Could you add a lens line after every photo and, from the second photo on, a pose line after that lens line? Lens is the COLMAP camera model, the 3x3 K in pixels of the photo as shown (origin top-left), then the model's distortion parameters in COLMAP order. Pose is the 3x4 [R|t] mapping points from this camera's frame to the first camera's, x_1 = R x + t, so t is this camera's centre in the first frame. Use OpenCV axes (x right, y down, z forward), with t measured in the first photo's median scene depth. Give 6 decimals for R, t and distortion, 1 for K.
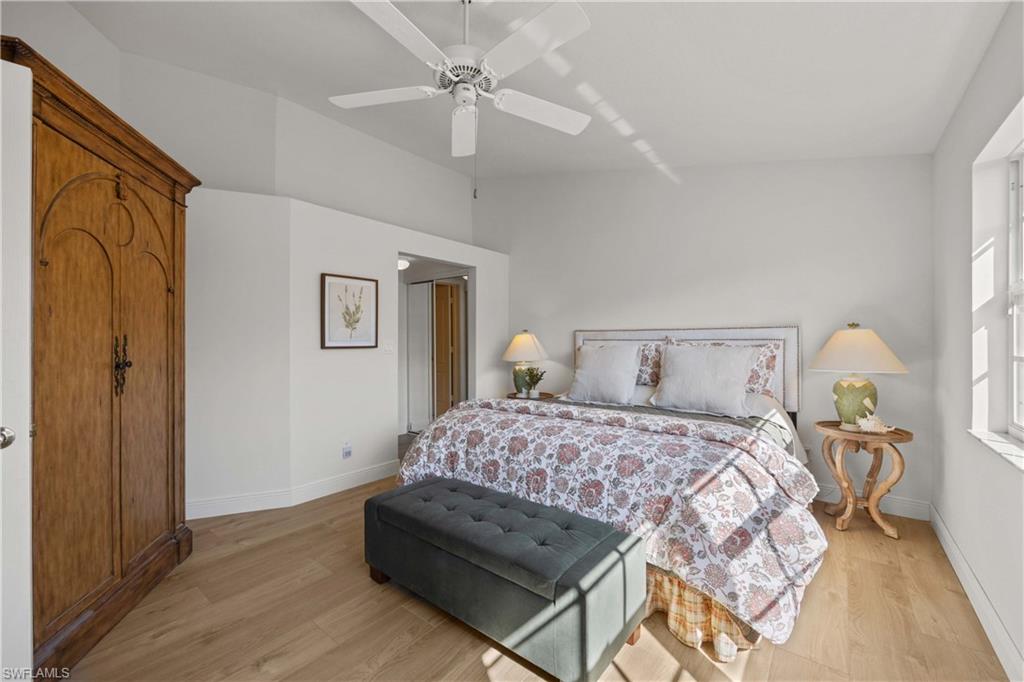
lens RADIAL K [[417.4, 0, 513.8], [0, 417.4, 347.8], [0, 0, 1]] dist [-0.000799, 0.000029]
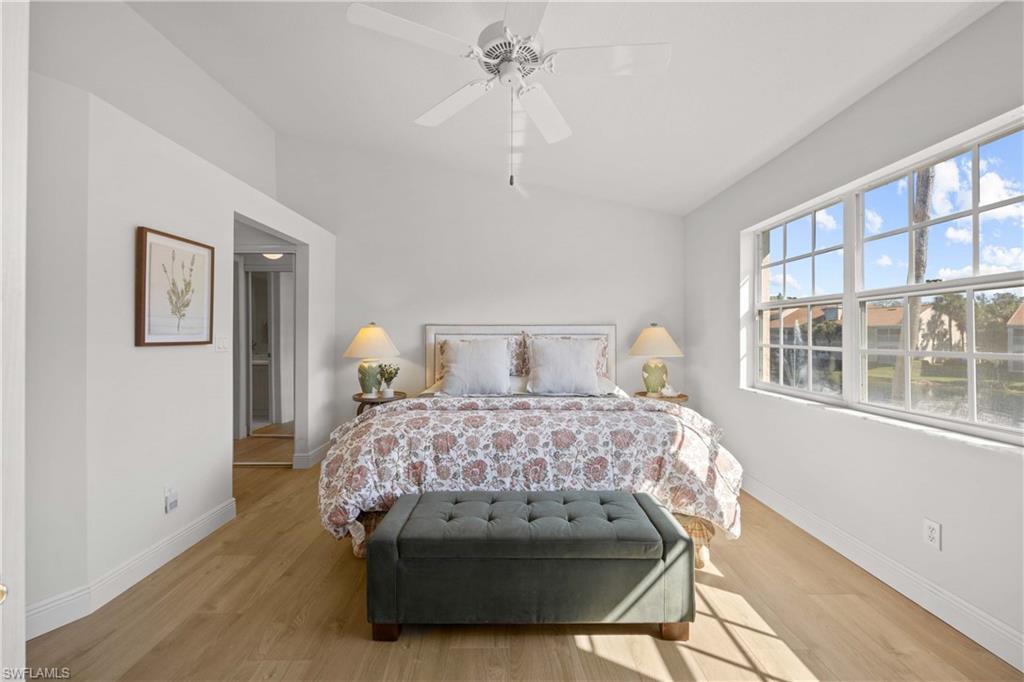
lens RADIAL K [[418.3, 0, 512.0], [0, 418.3, 341.0], [0, 0, 1]] dist [-0.001233, 0.000111]
pose [[0.776421, -0.006855, 0.630178, -0.589957], [0.009105, 0.999958, -0.000341, -0.000538], [-0.630149, 0.006003, 0.776451, 0.219385]]
